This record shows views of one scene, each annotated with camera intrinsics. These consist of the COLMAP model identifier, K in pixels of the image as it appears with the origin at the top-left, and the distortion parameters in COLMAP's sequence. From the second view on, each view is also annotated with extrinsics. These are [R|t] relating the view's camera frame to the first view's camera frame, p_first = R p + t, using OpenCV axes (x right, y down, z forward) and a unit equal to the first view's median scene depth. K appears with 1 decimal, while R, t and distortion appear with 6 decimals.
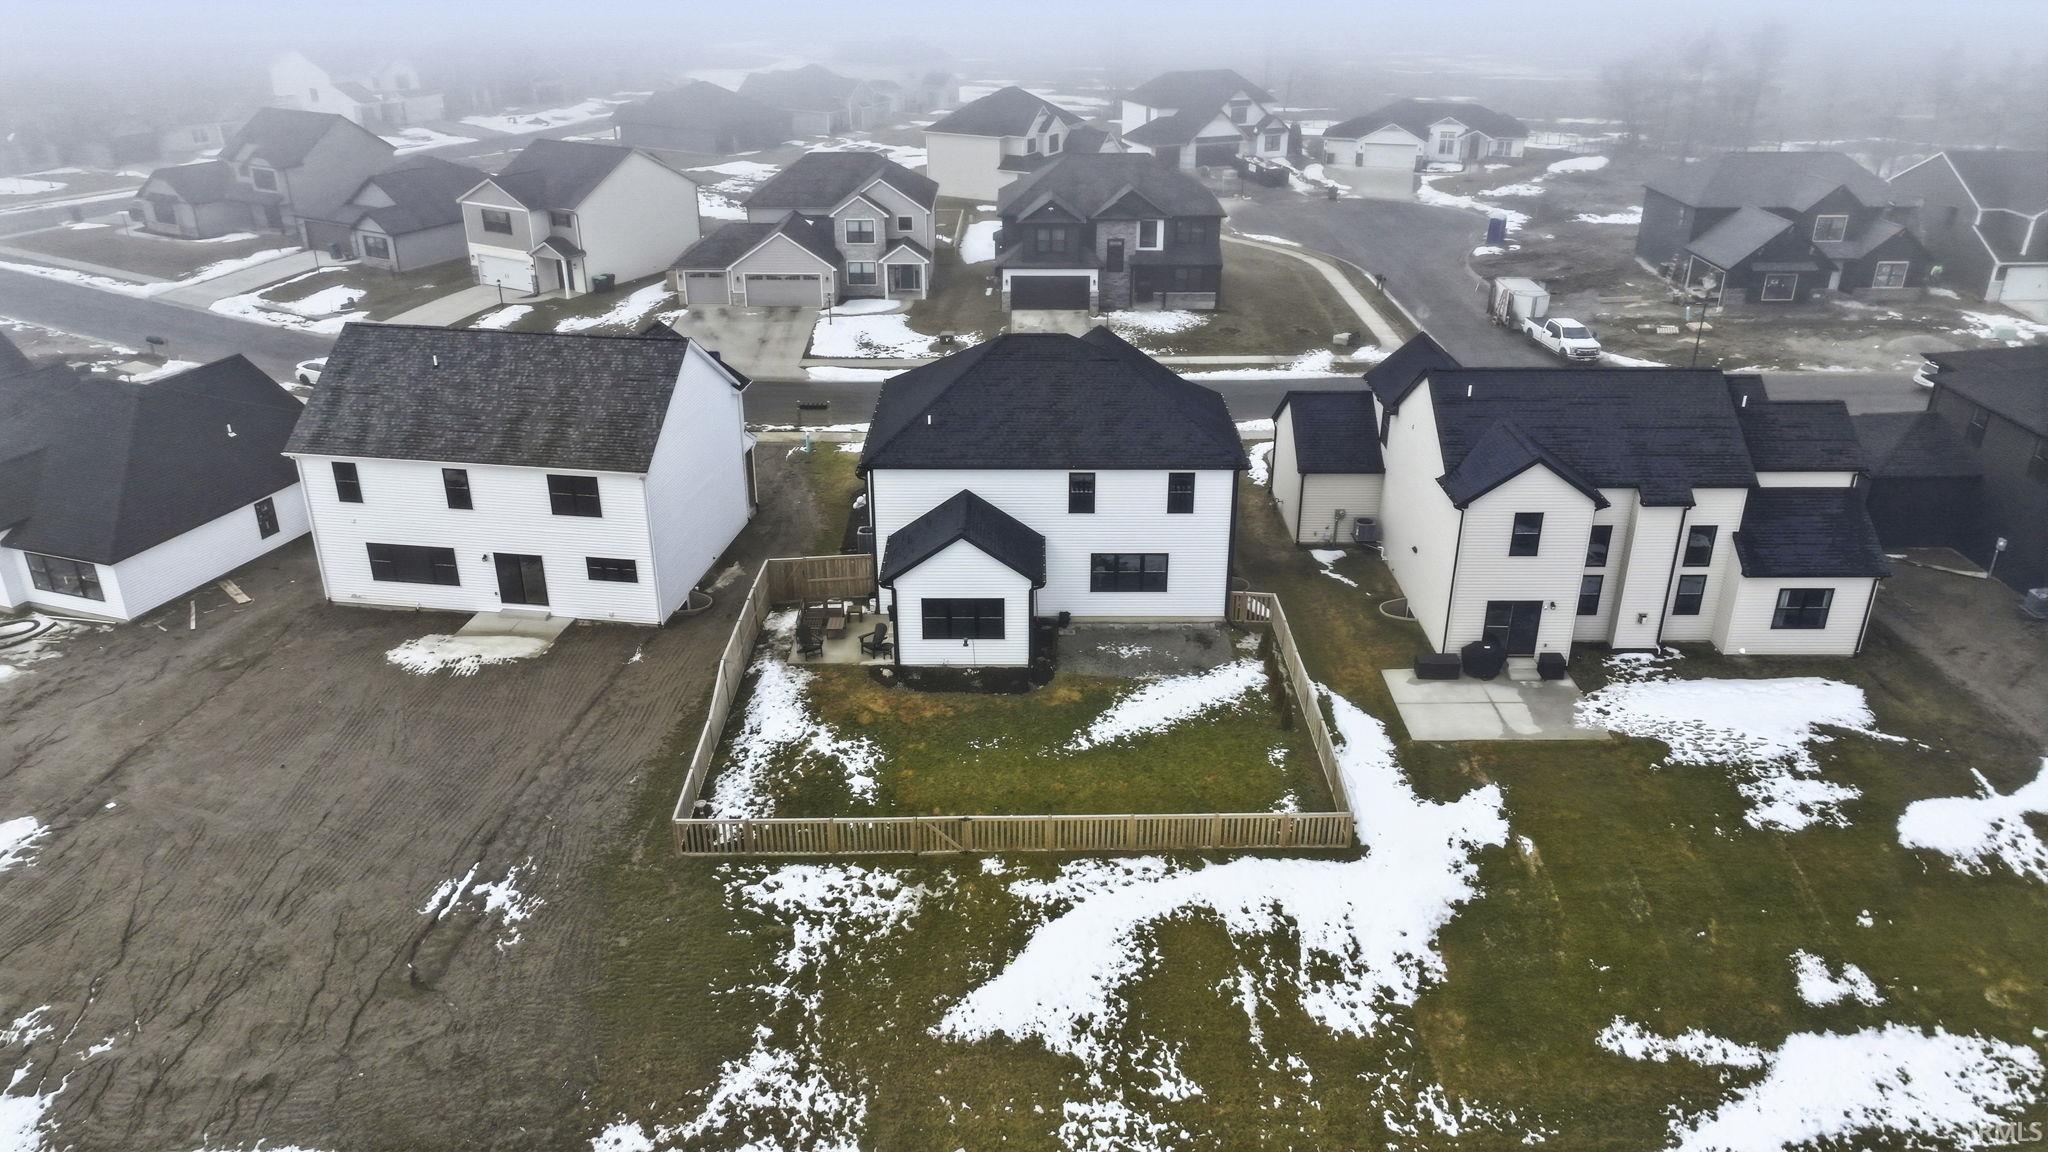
lens RADIAL K [[1457.8, 0, 1035.7], [0, 1457.8, 576.0], [0, 0, 1]] dist [0.006674, 0.000417]
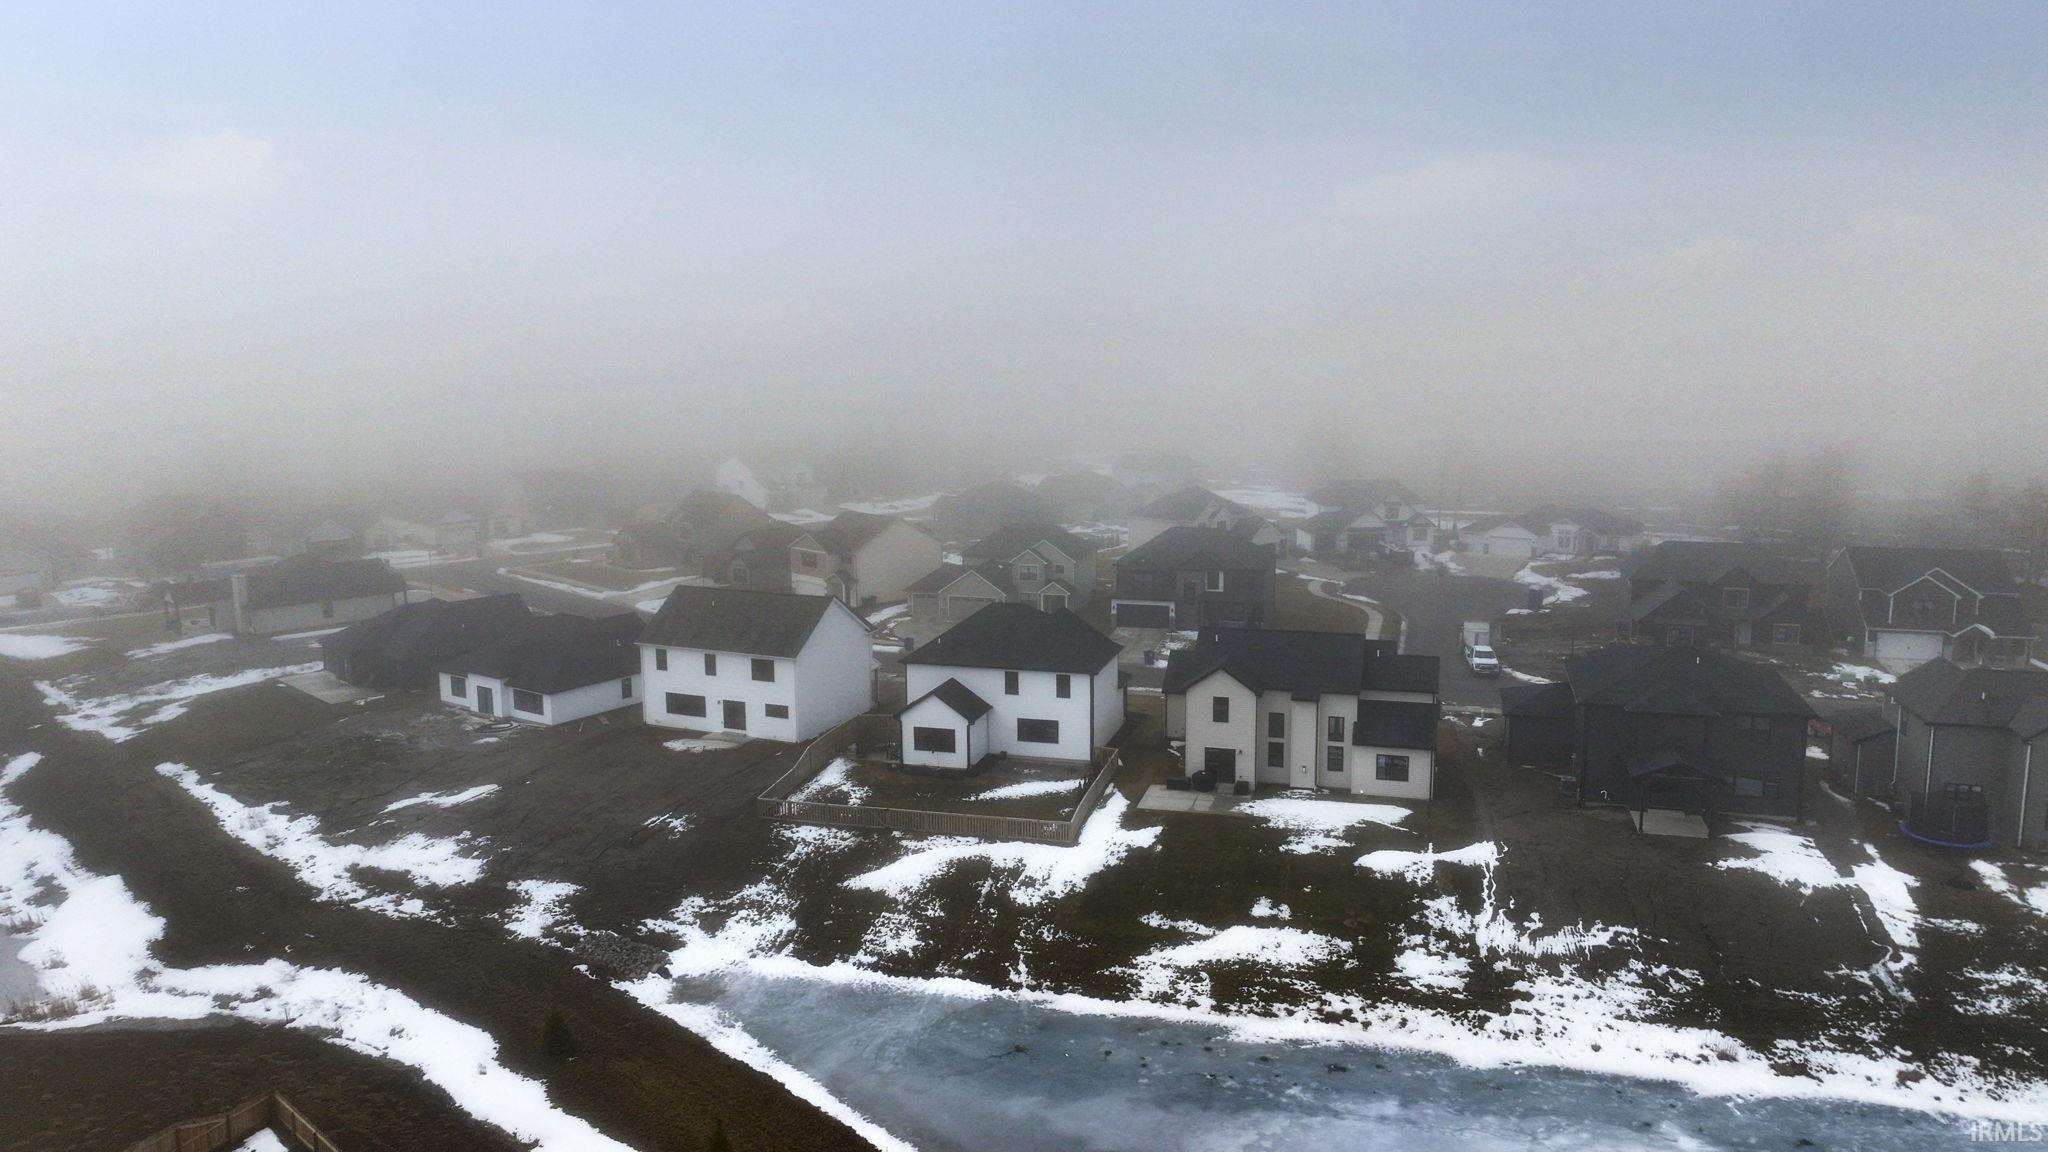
lens RADIAL K [[1499.0, 0, 1030.0], [0, 1499.0, 572.6], [0, 0, 1]] dist [0.002304, 0.000023]
pose [[0.960469, 0.035834, -0.276071, 0.615406], [-0.108805, 0.961121, -0.253788, 0.309287], [0.256243, 0.273793, 0.927026, -0.858506]]
